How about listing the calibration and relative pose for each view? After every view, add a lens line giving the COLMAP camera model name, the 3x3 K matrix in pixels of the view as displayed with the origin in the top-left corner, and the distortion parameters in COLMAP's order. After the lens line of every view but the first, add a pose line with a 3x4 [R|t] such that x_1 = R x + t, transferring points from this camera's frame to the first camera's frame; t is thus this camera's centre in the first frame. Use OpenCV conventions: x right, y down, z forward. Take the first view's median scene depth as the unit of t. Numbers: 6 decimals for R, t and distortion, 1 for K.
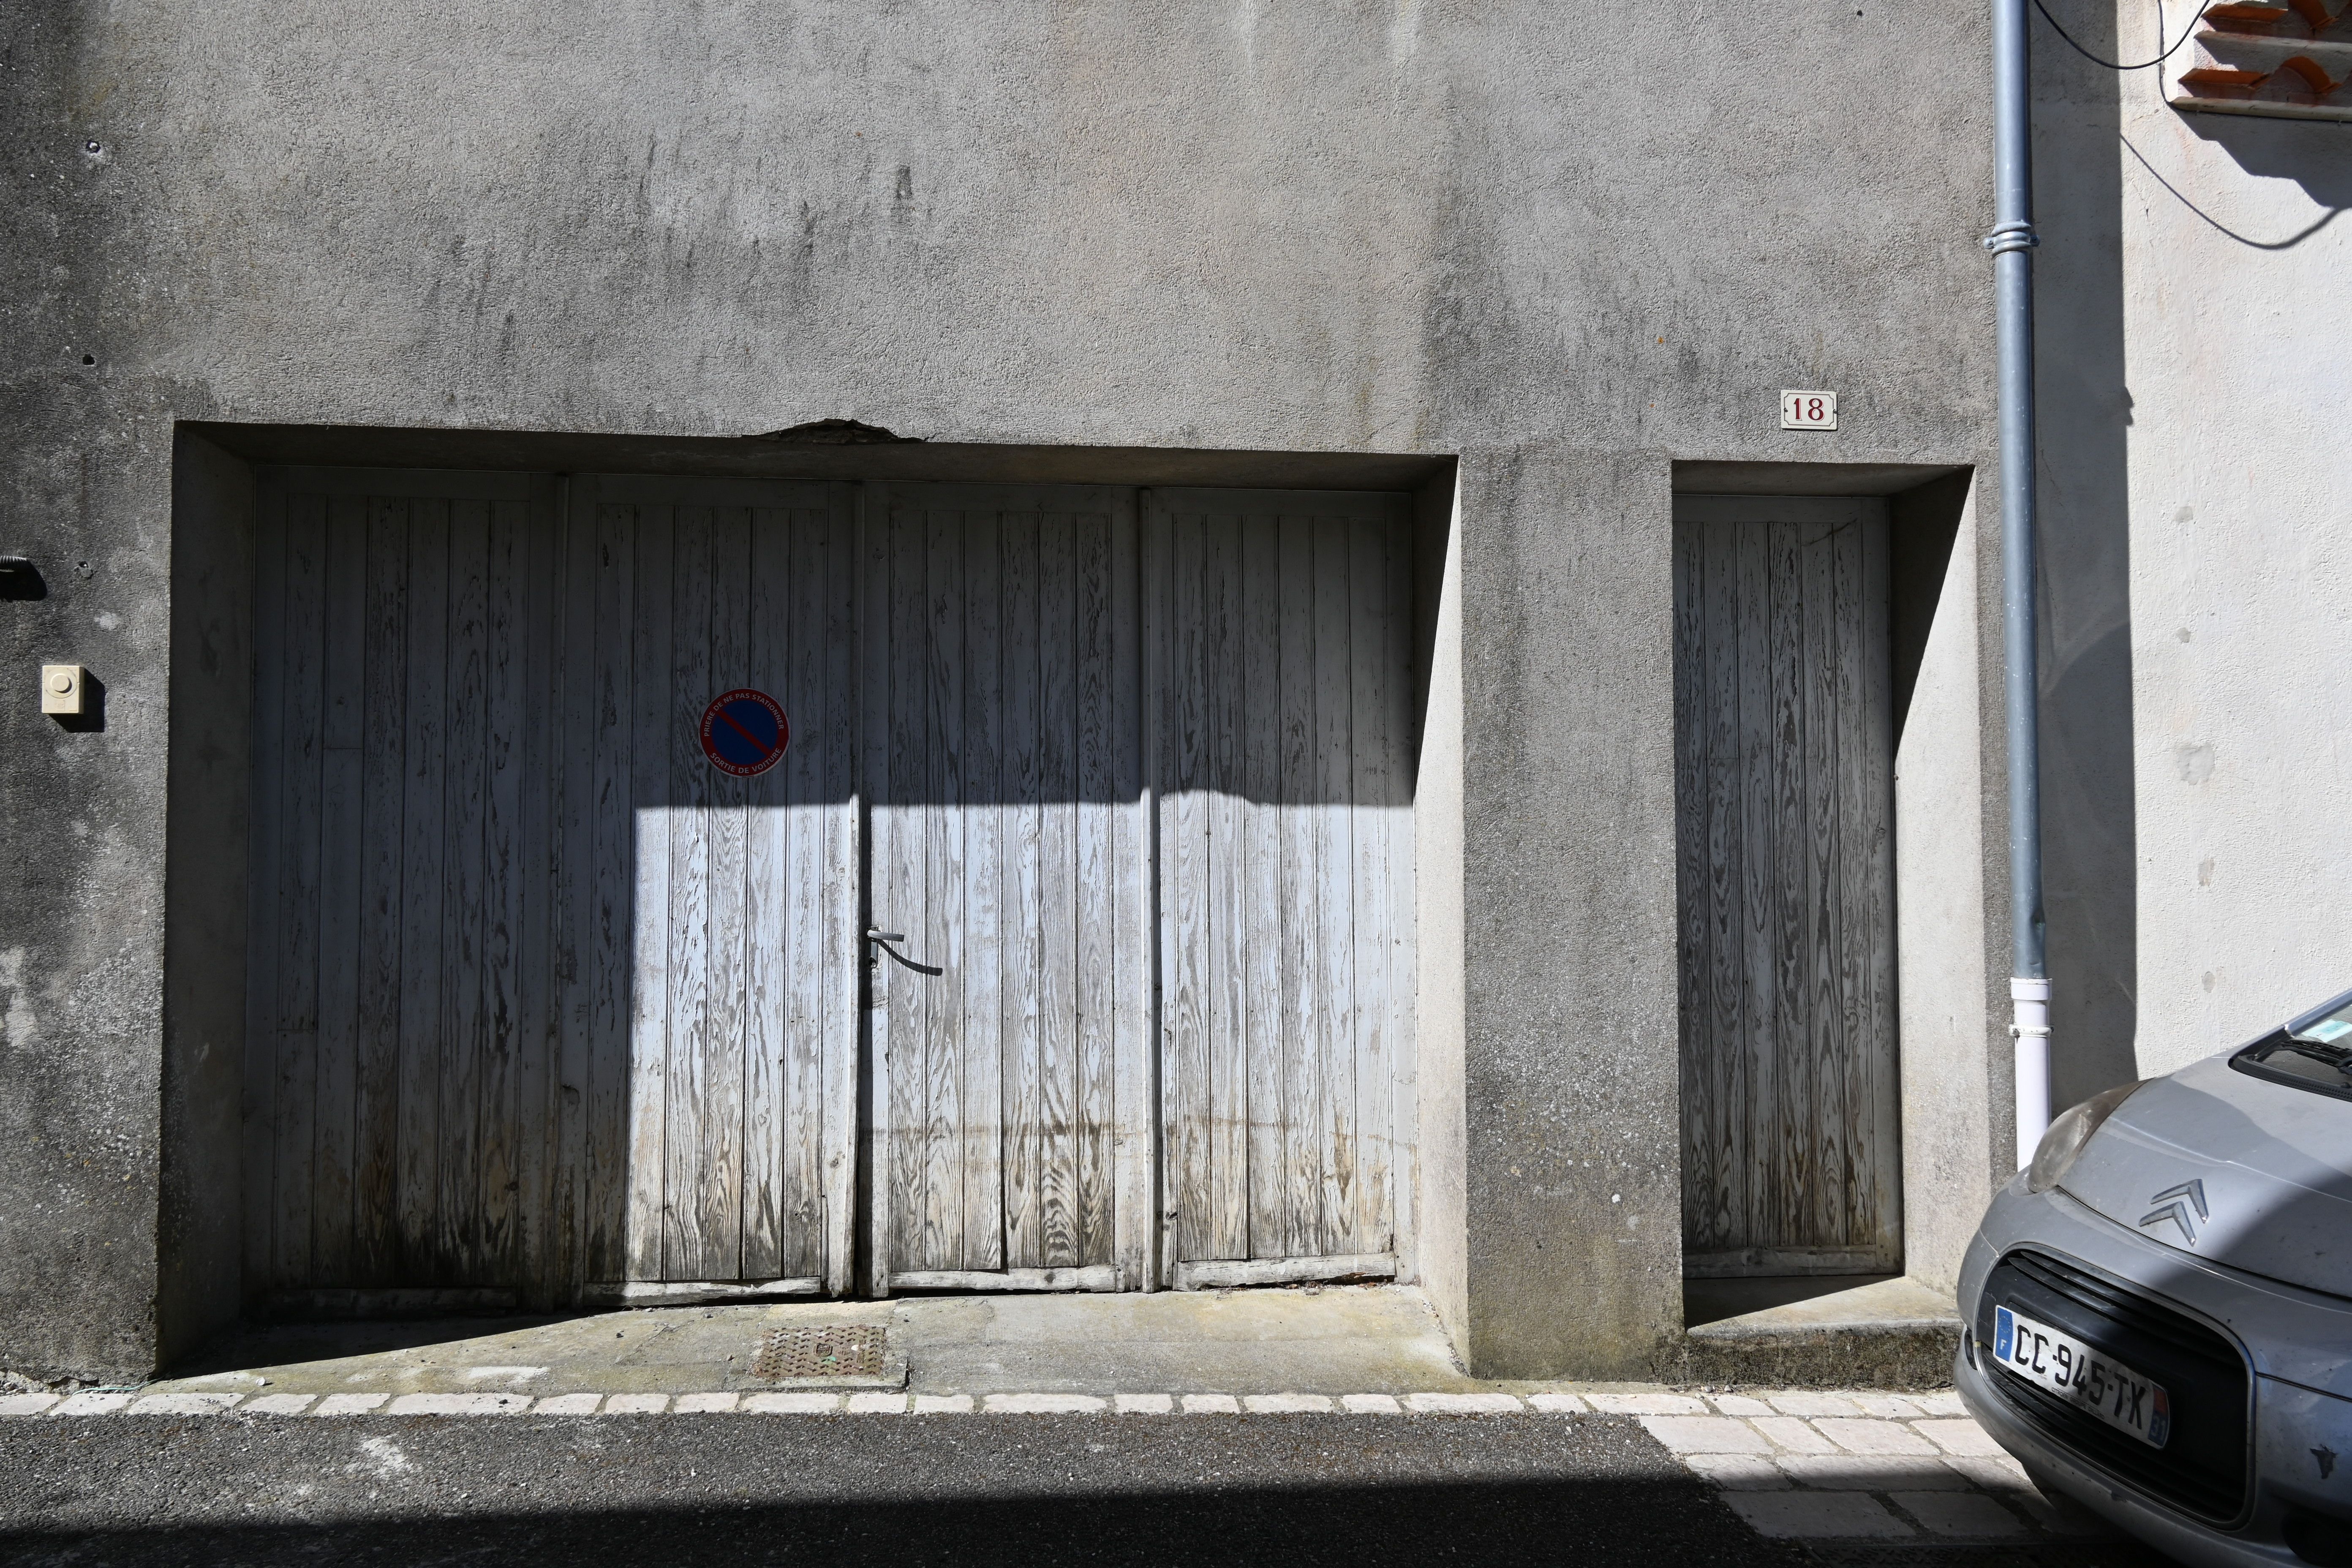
lens RADIAL K [[1682.5, 0, 1176.0], [0, 1682.5, 784.0], [0, 0, 1]] dist [0.005823, -0.002278]
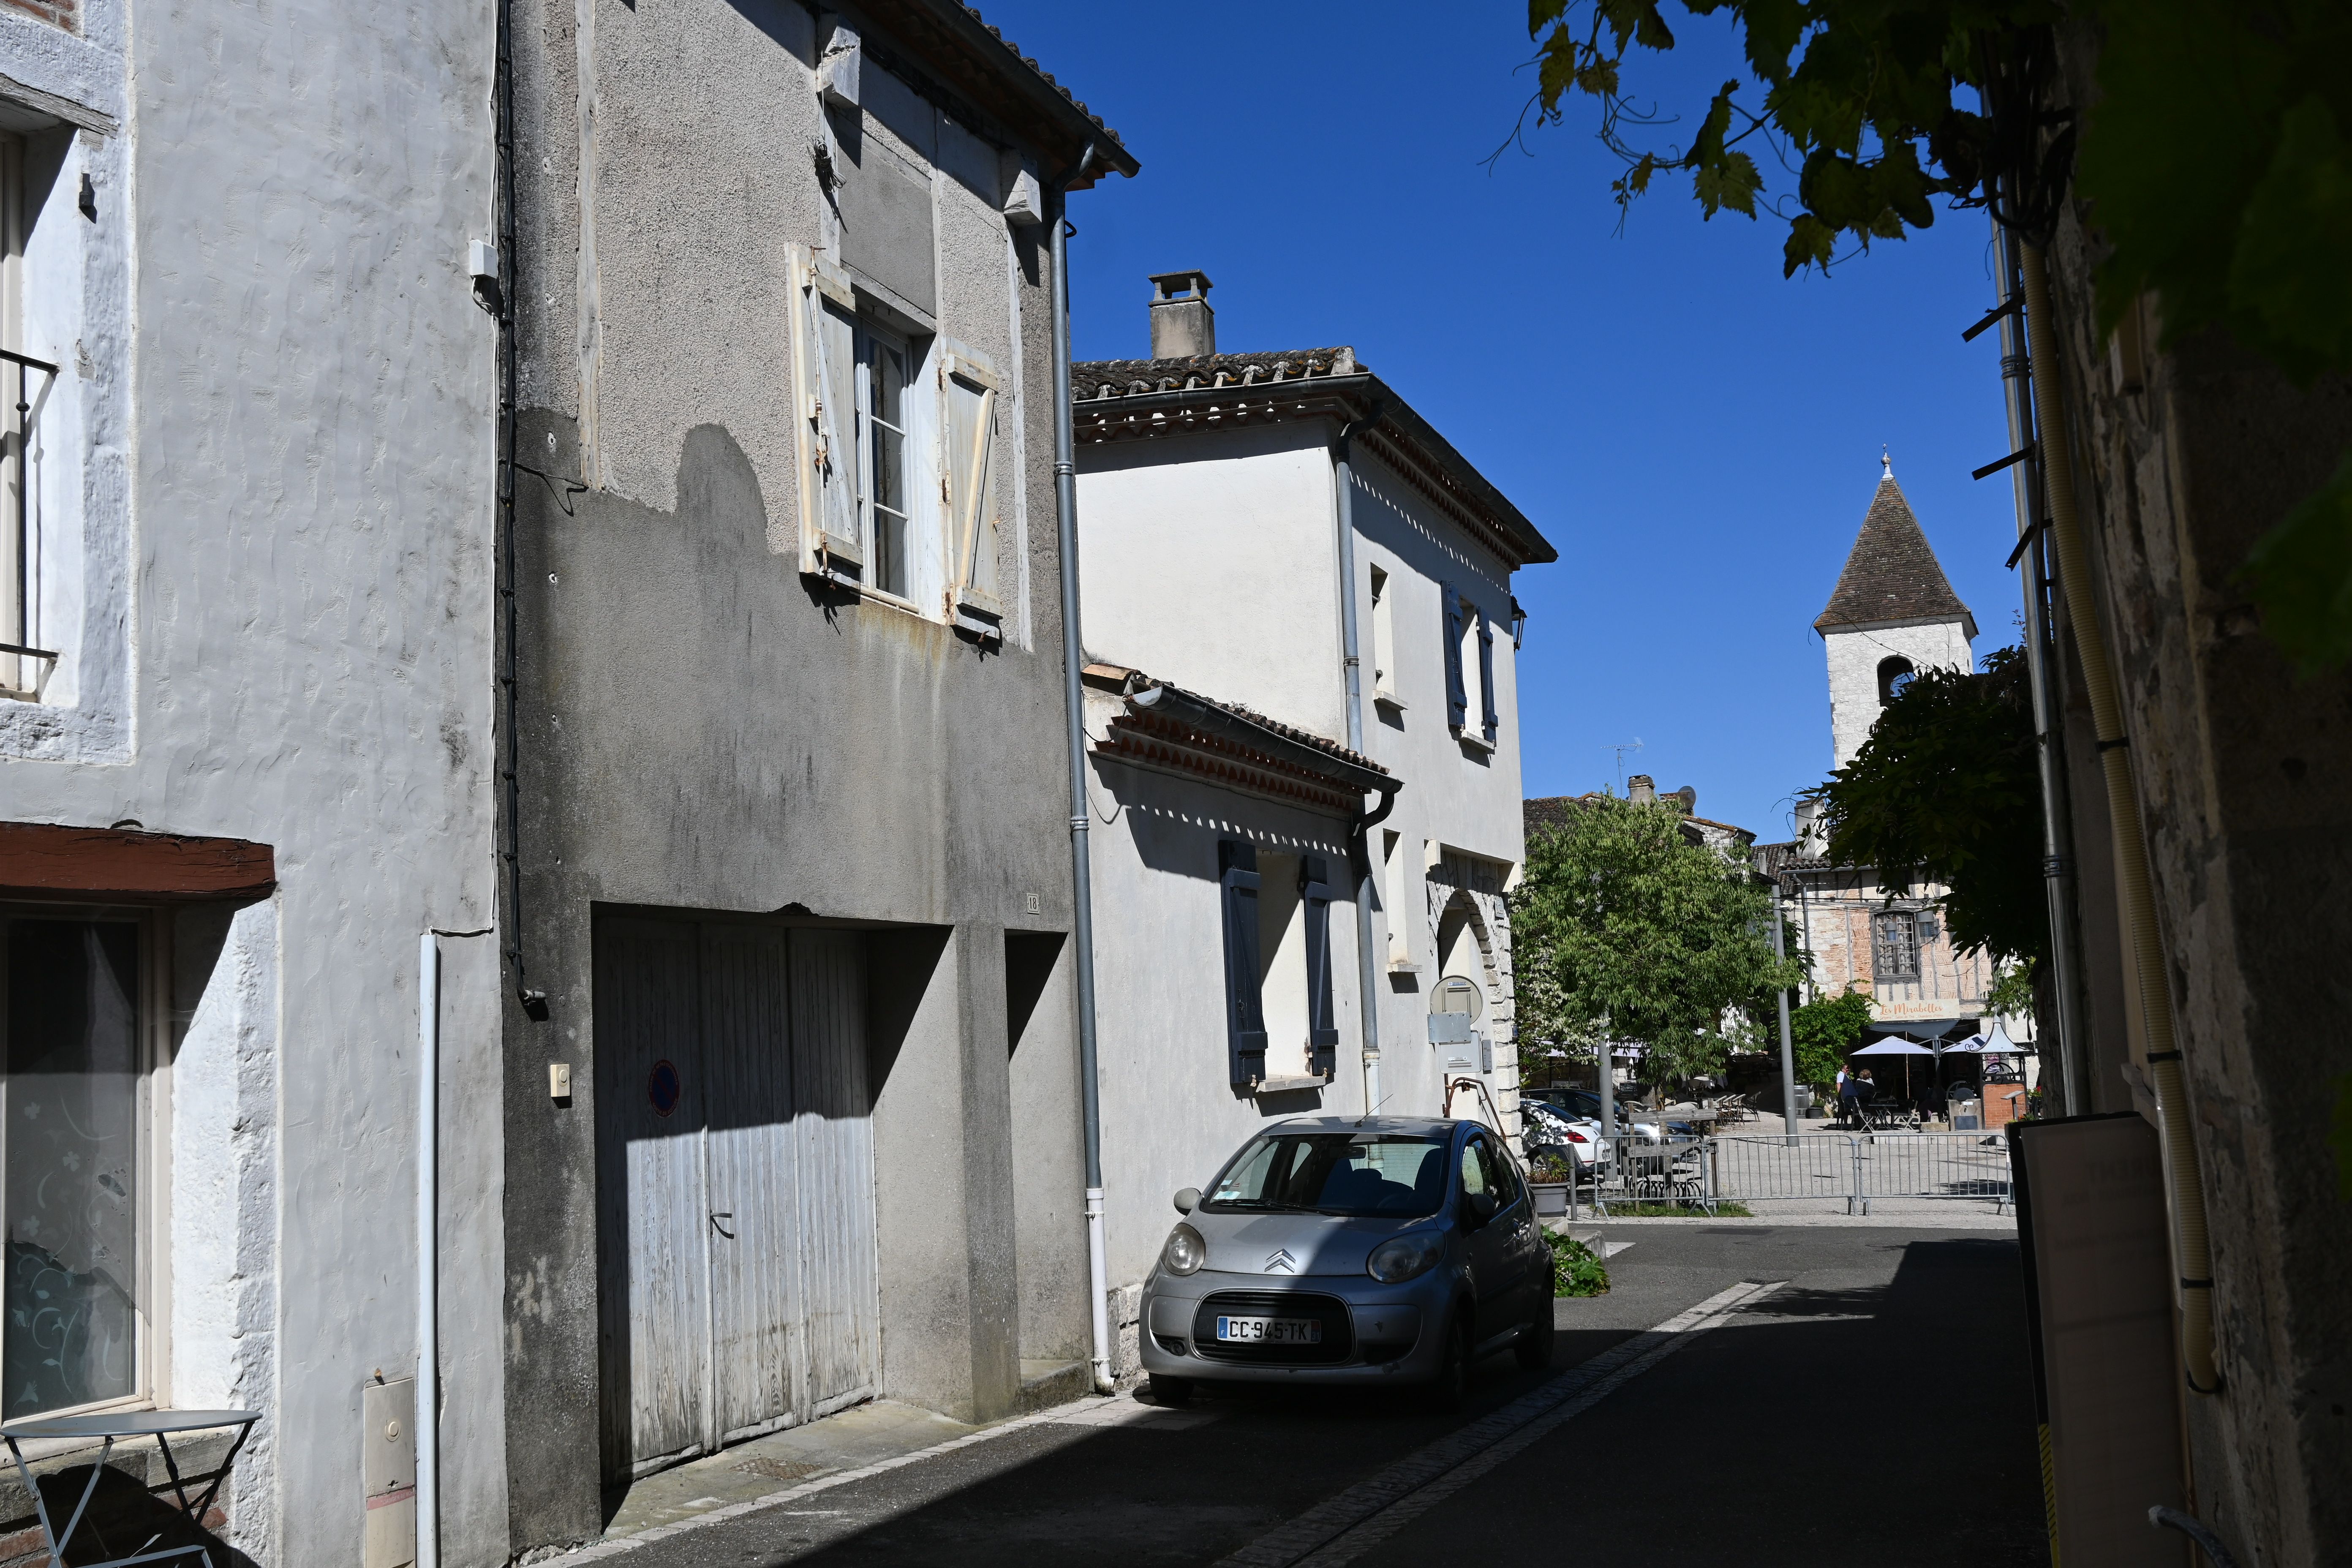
lens RADIAL K [[2187.3, 0, 1176.0], [0, 2187.3, 784.0], [0, 0, 1]] dist [0.005728, -0.010307]
pose [[0.477544, 0.088078, 0.874182, -1.981908], [0.005239, 0.994659, -0.103079, -0.107026], [-0.878592, 0.053804, 0.474532, -0.399817]]
